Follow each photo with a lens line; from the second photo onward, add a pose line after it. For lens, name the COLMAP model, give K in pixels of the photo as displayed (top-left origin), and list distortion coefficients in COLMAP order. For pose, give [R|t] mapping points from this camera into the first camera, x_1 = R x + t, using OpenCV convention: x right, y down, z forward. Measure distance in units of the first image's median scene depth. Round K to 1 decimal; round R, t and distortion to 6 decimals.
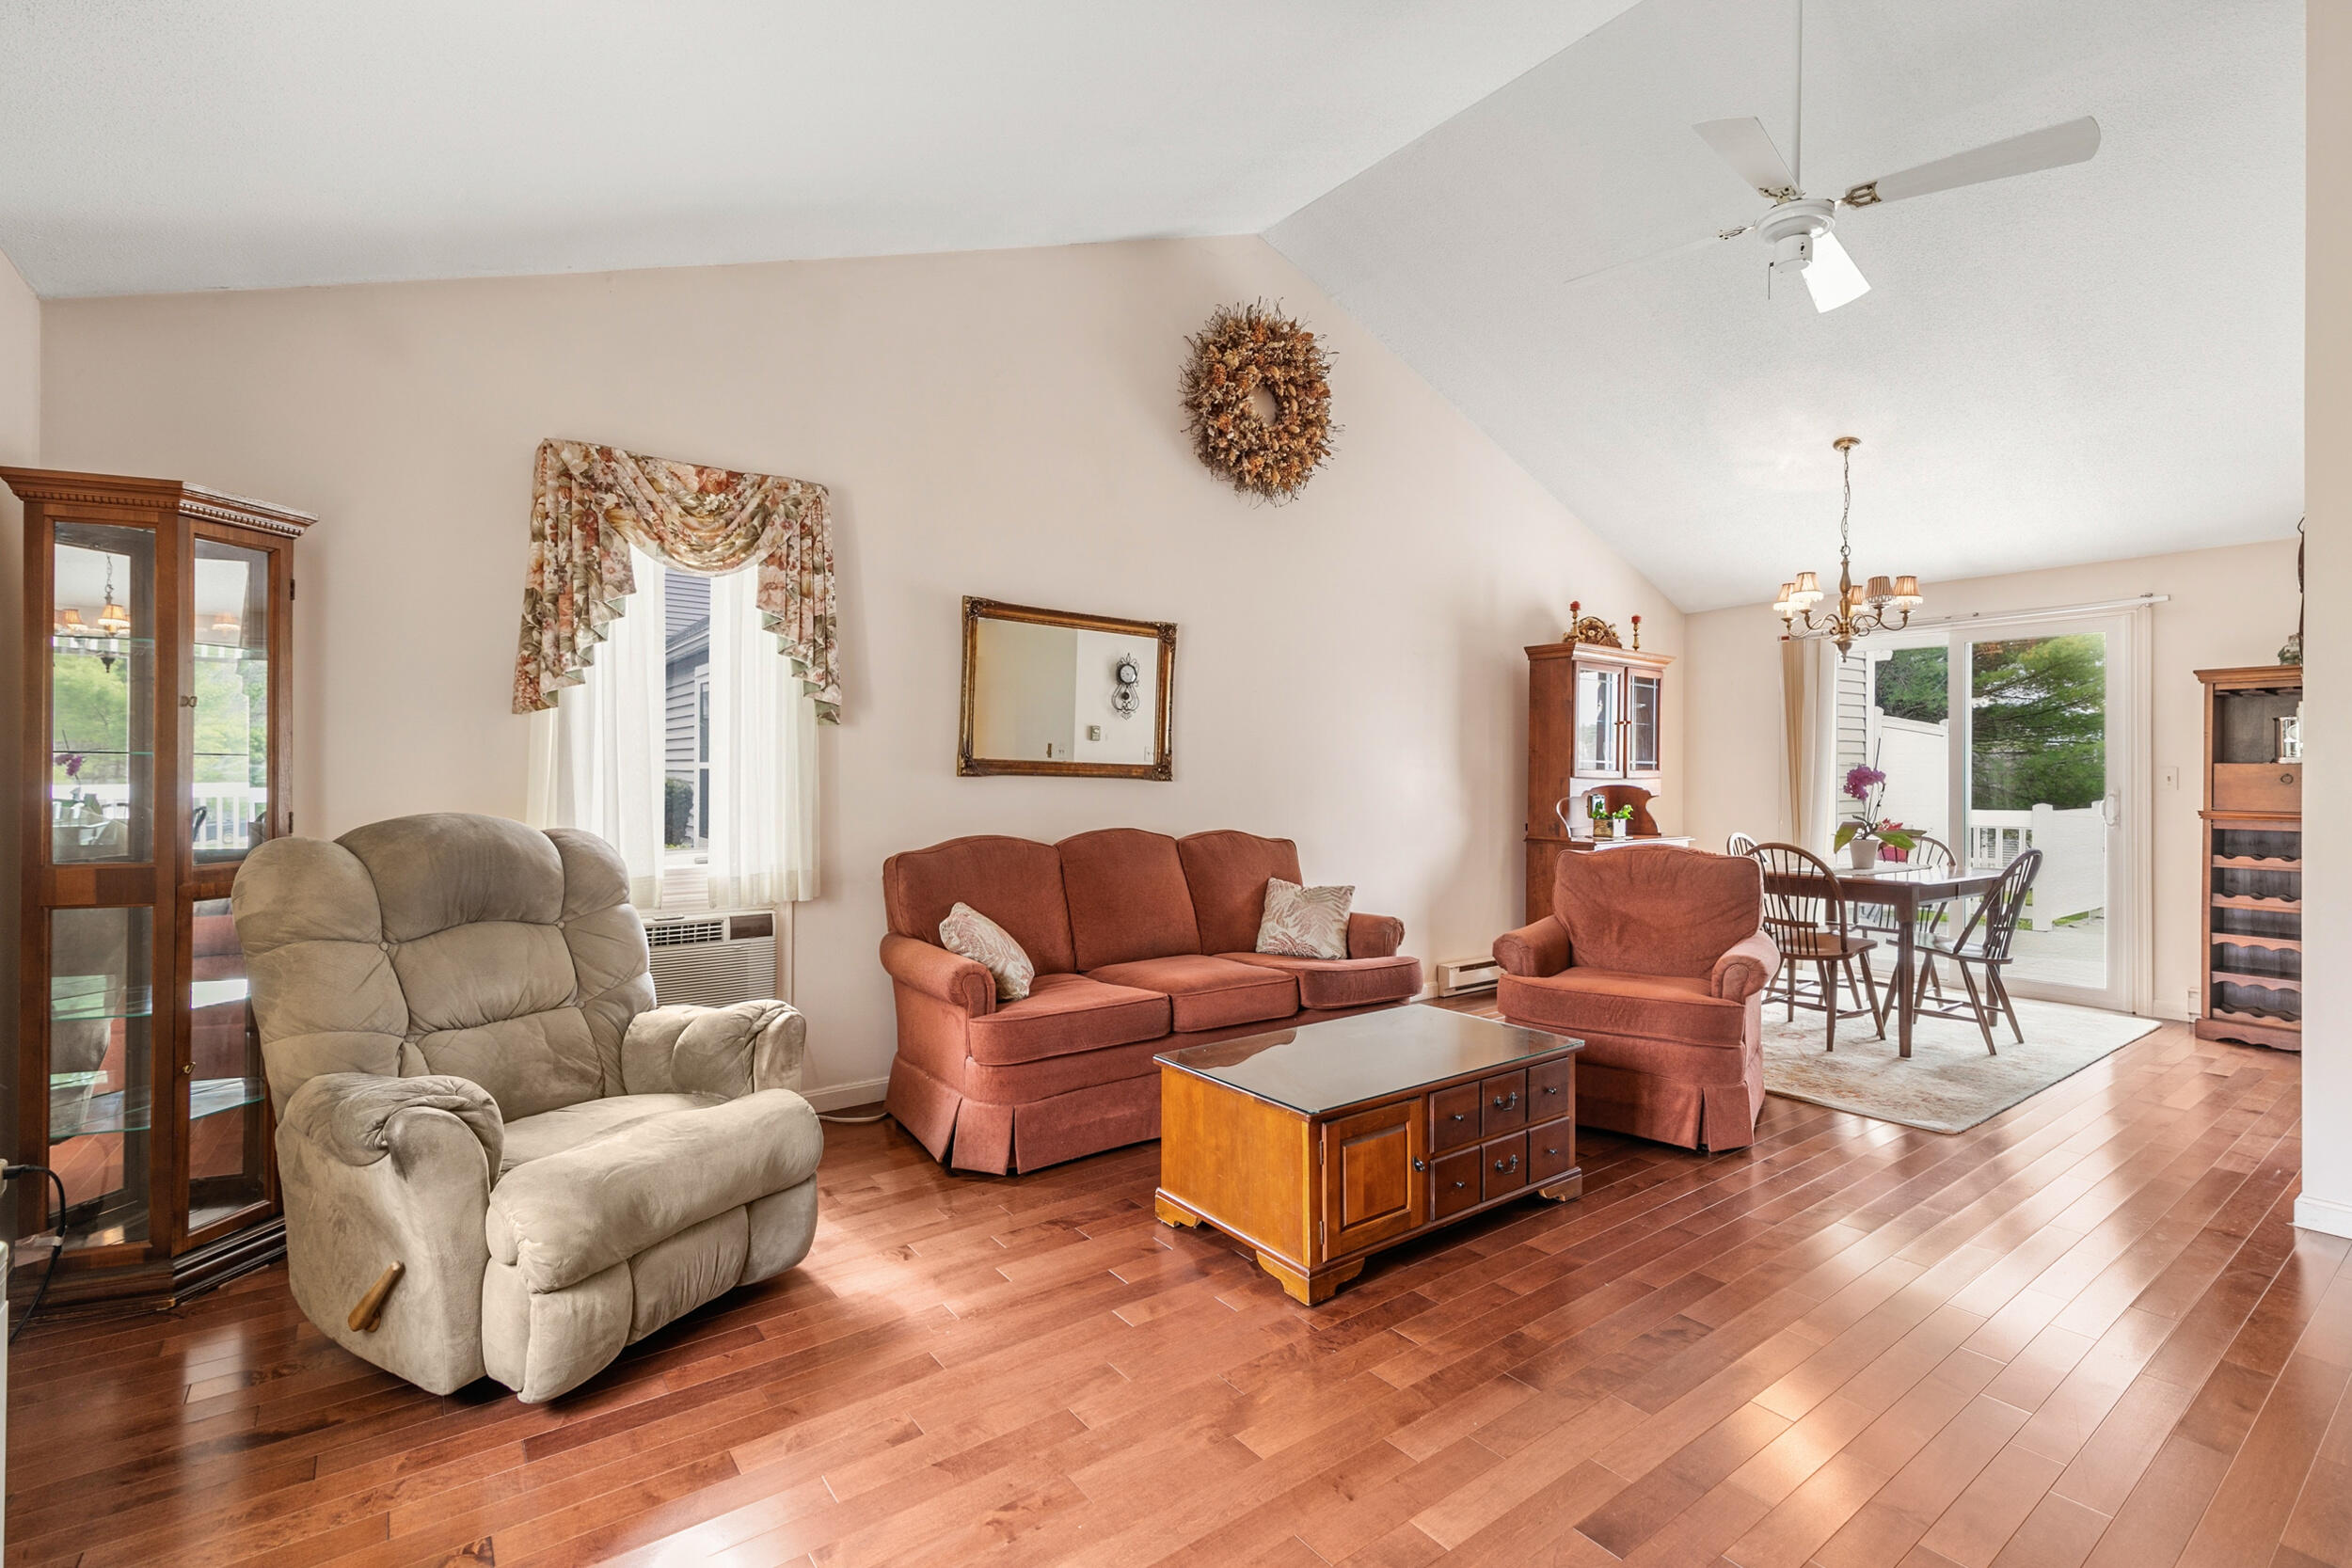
lens RADIAL K [[1061.2, 0, 1167.4], [0, 1061.2, 774.5], [0, 0, 1]] dist [-0.001826, -0.000344]
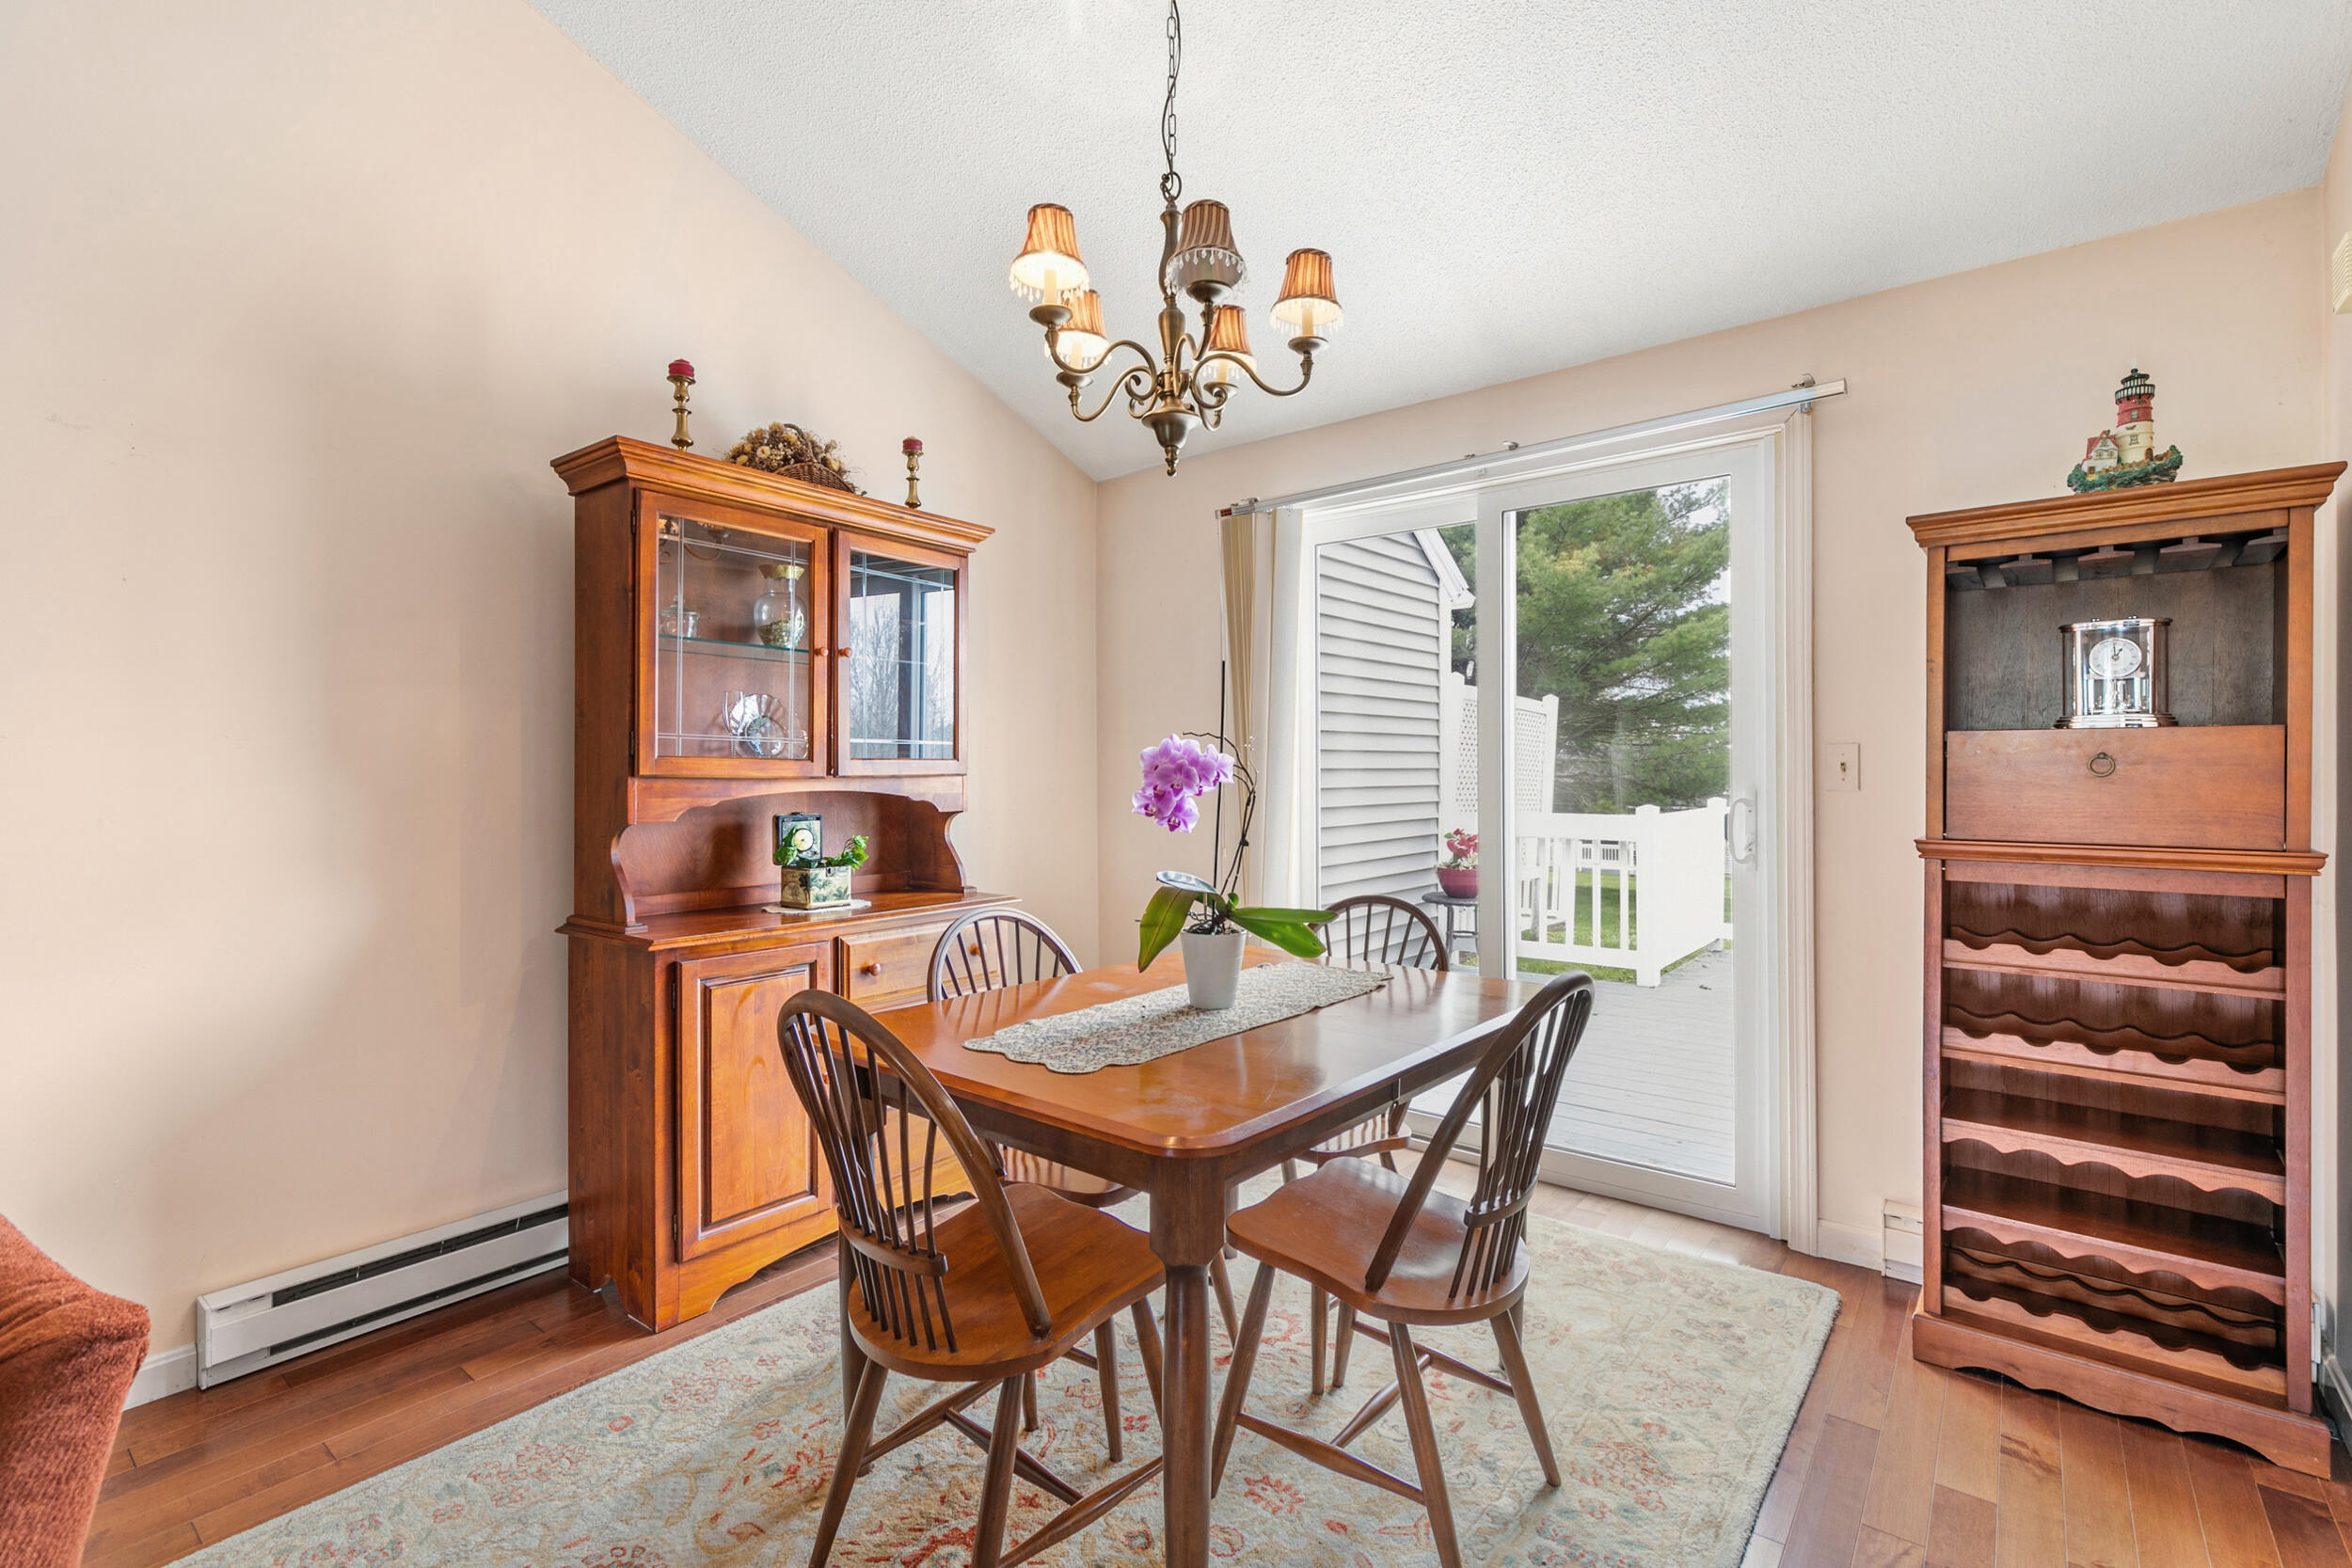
lens RADIAL K [[1061.2, 0, 1184.7], [0, 1061.2, 776.4], [0, 0, 1]] dist [-0.001826, -0.000344]
pose [[0.966221, -0.010869, 0.257485, 0.485317], [0.009595, 0.999935, 0.006205, 0.002162], [-0.257535, -0.003525, 0.966262, 0.557891]]
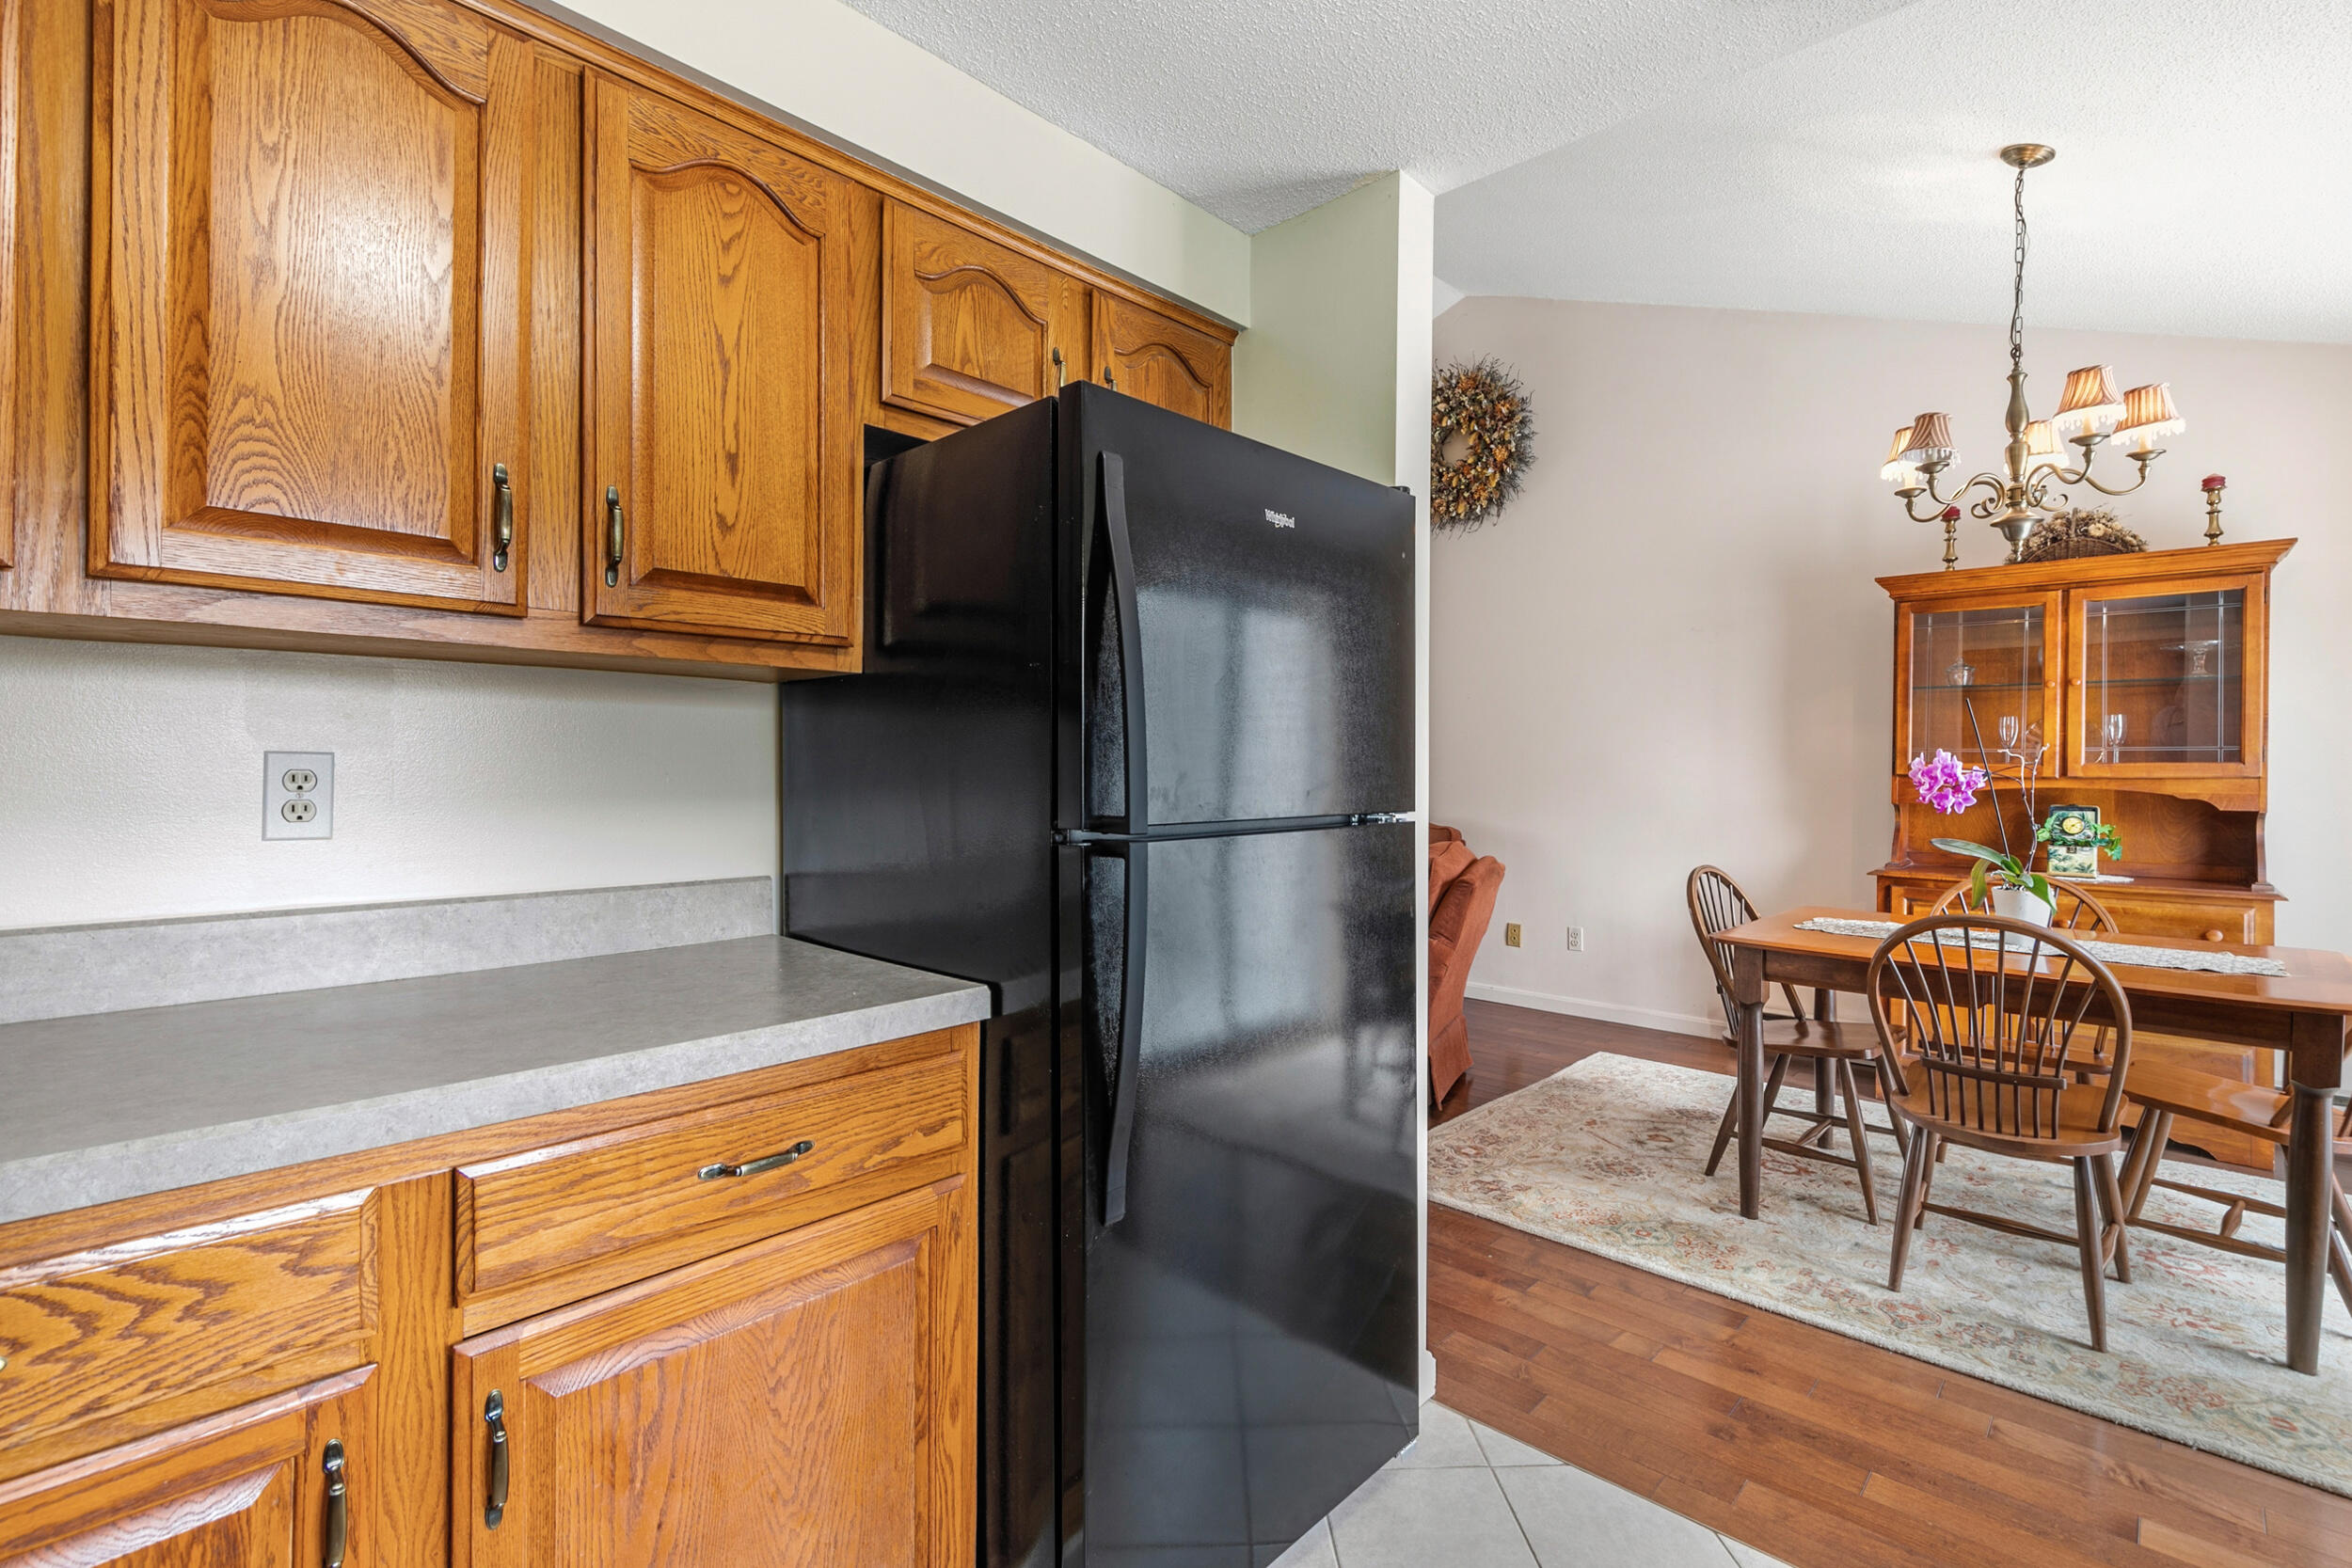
lens RADIAL K [[1061.2, 0, 1177.9], [0, 1061.2, 776.1], [0, 0, 1]] dist [-0.001826, -0.000344]
pose [[0.163881, -0.003501, -0.986474, 0.994218], [-0.002489, 0.999989, -0.003962, 0.006785], [0.986477, 0.003105, 0.163871, 0.433831]]
